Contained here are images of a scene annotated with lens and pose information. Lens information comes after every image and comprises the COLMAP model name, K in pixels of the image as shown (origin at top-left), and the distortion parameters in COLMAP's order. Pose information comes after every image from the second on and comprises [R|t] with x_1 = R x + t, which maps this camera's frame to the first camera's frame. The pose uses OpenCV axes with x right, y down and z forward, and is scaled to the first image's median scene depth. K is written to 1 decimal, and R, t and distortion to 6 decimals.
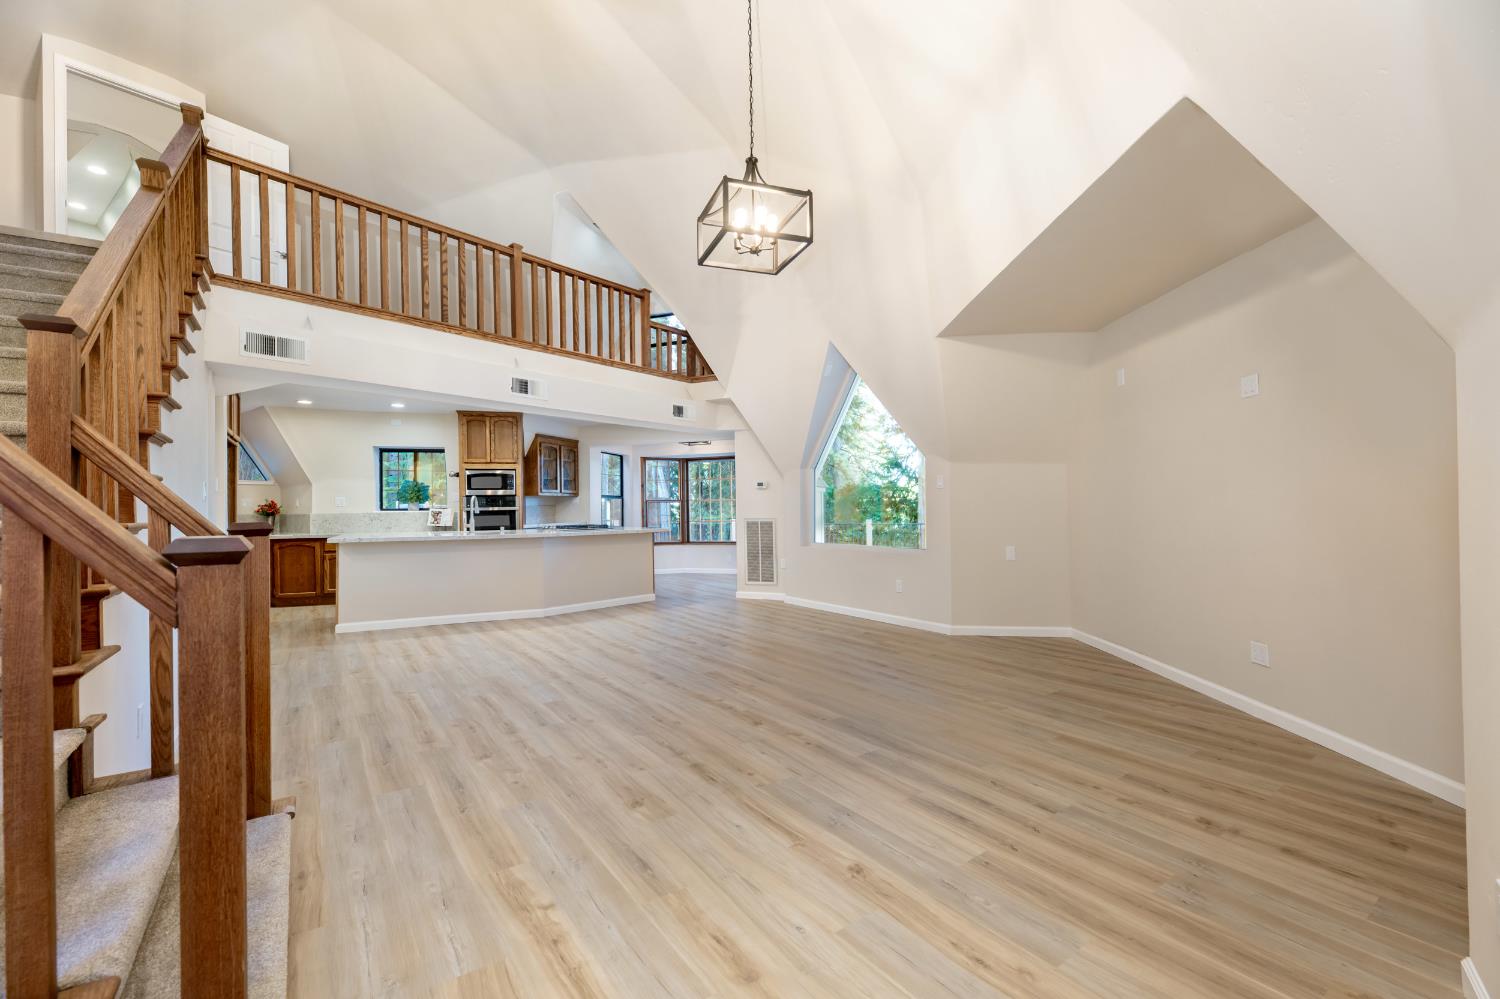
lens RADIAL K [[654.0, 0, 750.0], [0, 654.0, 499.5], [0, 0, 1]] dist [0.000836, 0.000062]
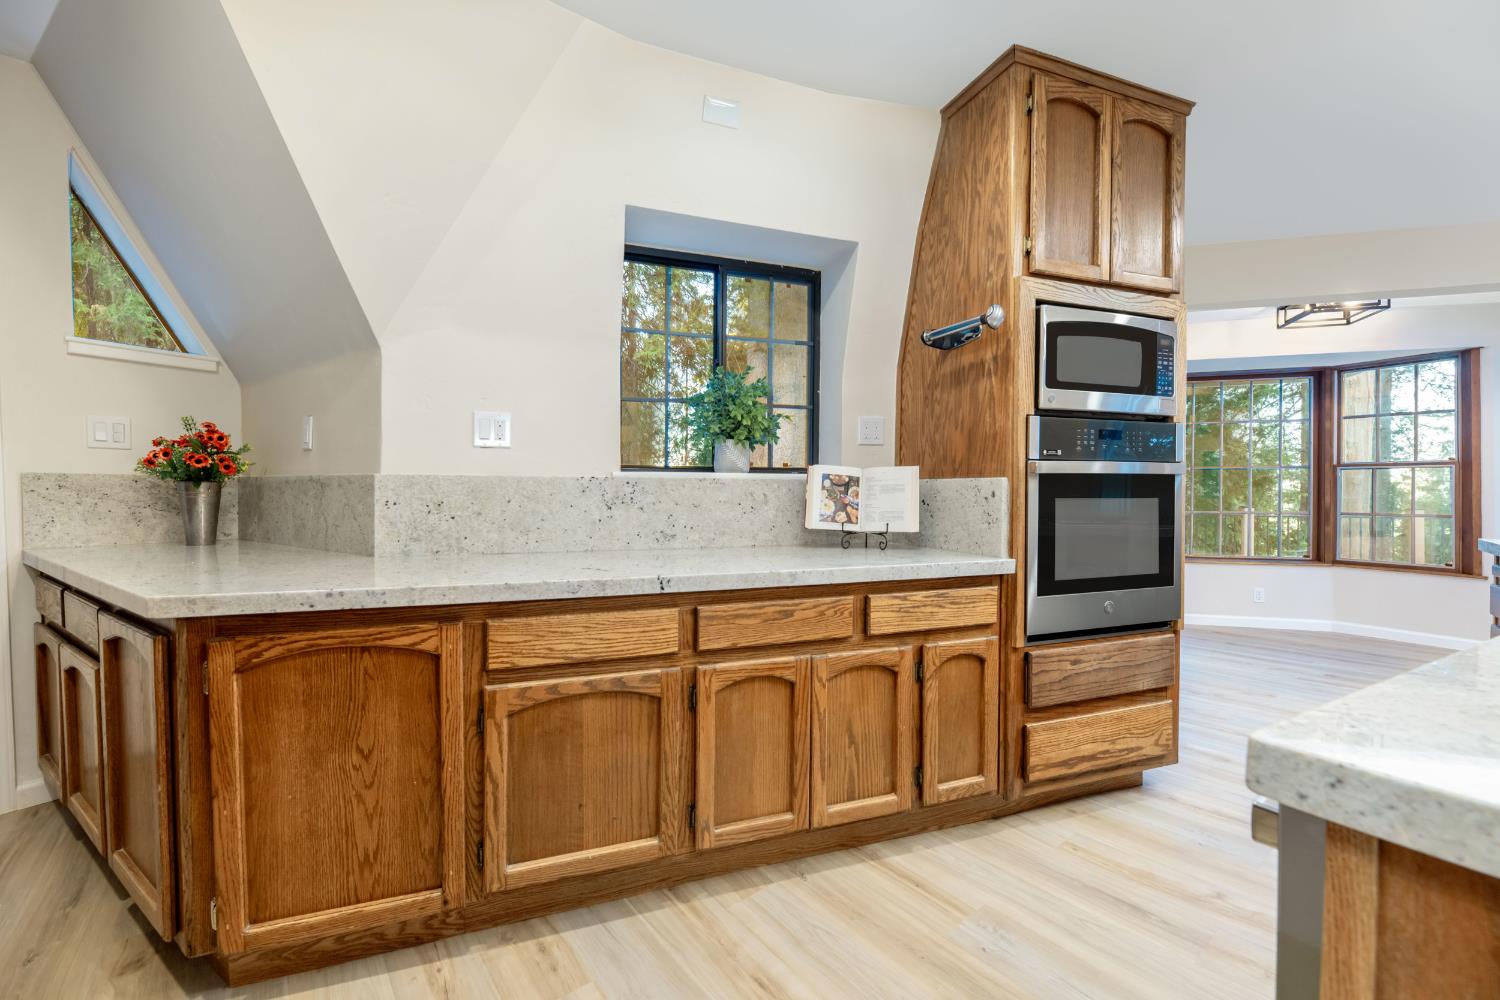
lens RADIAL K [[654.0, 0, 750.0], [0, 654.0, 500.0], [0, 0, 1]] dist [0.000836, 0.000062]
pose [[0.999088, 0.015920, 0.039615, -0.535664], [-0.017106, 0.999410, 0.029774, 0.021093], [-0.039117, -0.030424, 0.998771, 0.744866]]
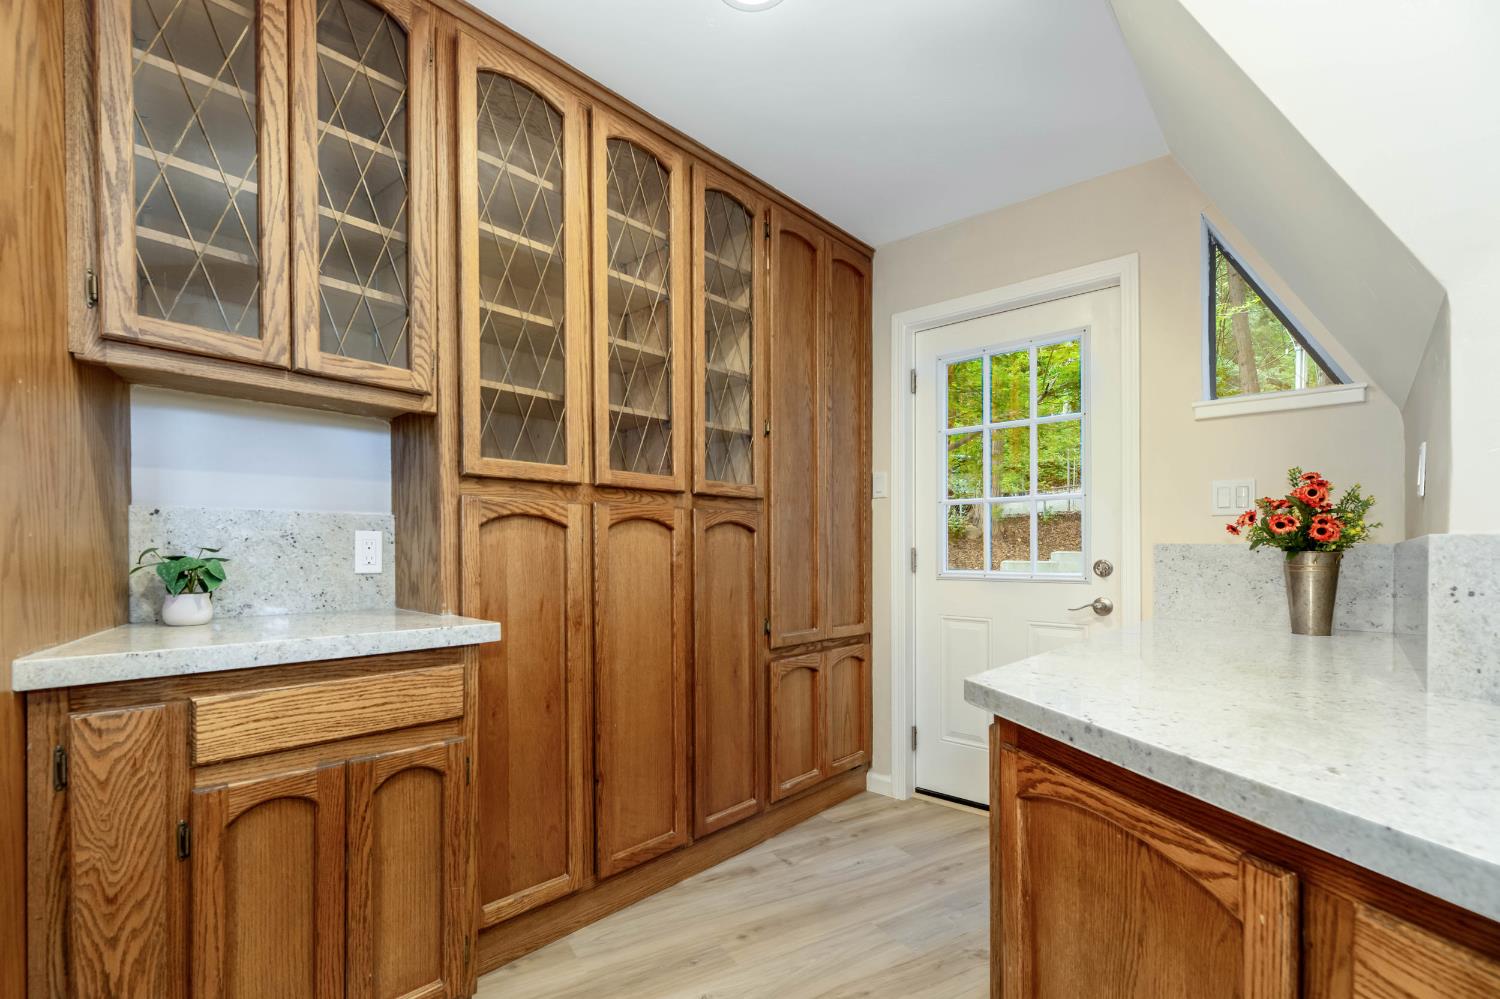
lens RADIAL K [[674.2, 0, 748.3], [0, 674.2, 555.7], [0, 0, 1]] dist [0.000770, 0.000090]
pose [[-0.088494, 0.017341, -0.995926, -0.524003], [0.007531, 0.999832, 0.016740, 0.021883], [0.996048, -0.006019, -0.088610, 0.863294]]
